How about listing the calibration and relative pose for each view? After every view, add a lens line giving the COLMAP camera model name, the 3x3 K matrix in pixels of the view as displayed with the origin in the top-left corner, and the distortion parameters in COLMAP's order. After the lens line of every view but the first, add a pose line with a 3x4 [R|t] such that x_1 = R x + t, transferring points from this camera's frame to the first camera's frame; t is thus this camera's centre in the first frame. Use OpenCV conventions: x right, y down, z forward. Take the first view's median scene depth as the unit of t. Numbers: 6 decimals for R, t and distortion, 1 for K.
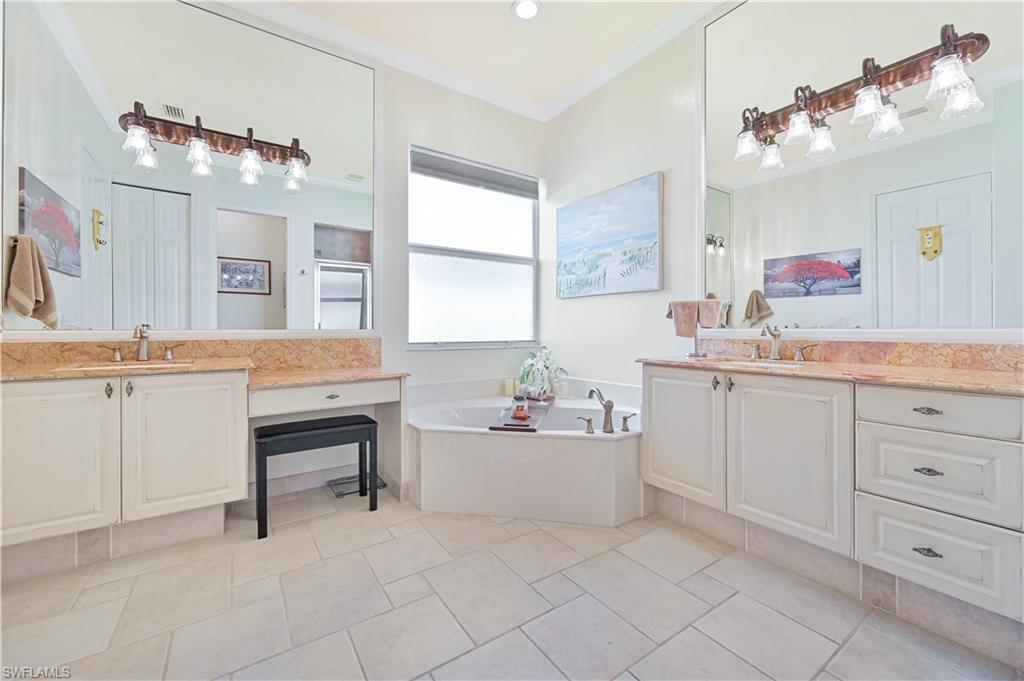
lens RADIAL K [[409.9, 0, 512.3], [0, 409.9, 332.3], [0, 0, 1]] dist [-0.000777, 0.000061]
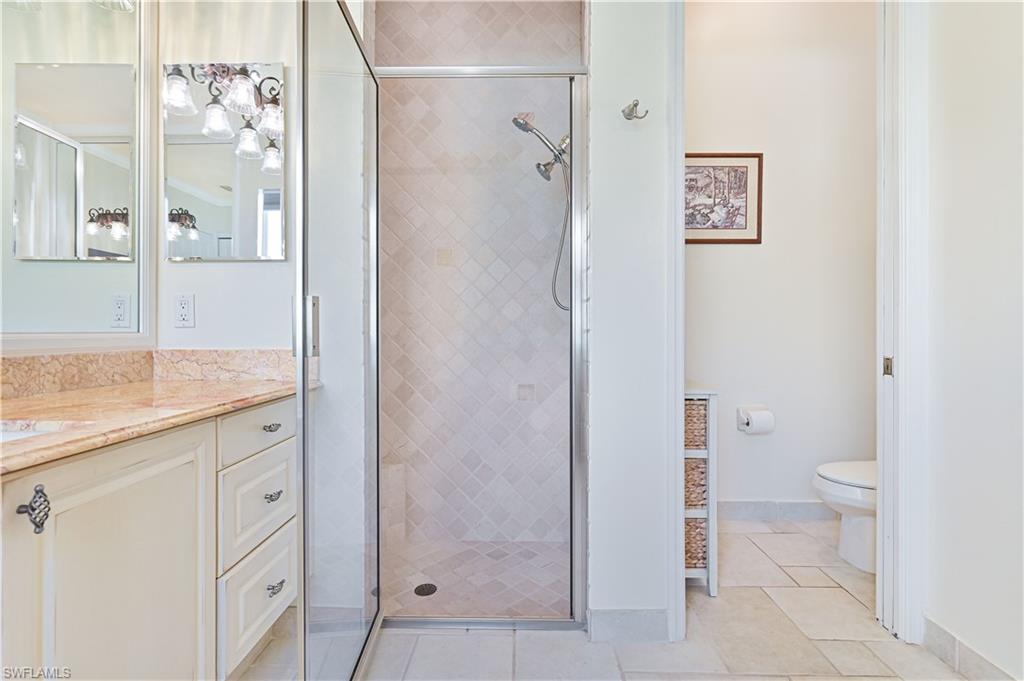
lens RADIAL K [[480.4, 0, 512.1], [0, 480.4, 332.8], [0, 0, 1]] dist [-0.001039, 0.000001]
pose [[-0.815769, -0.003141, 0.578370, 0.010213], [0.003034, 0.999948, 0.009709, -0.015057], [-0.578371, 0.009675, -0.815717, 1.244626]]
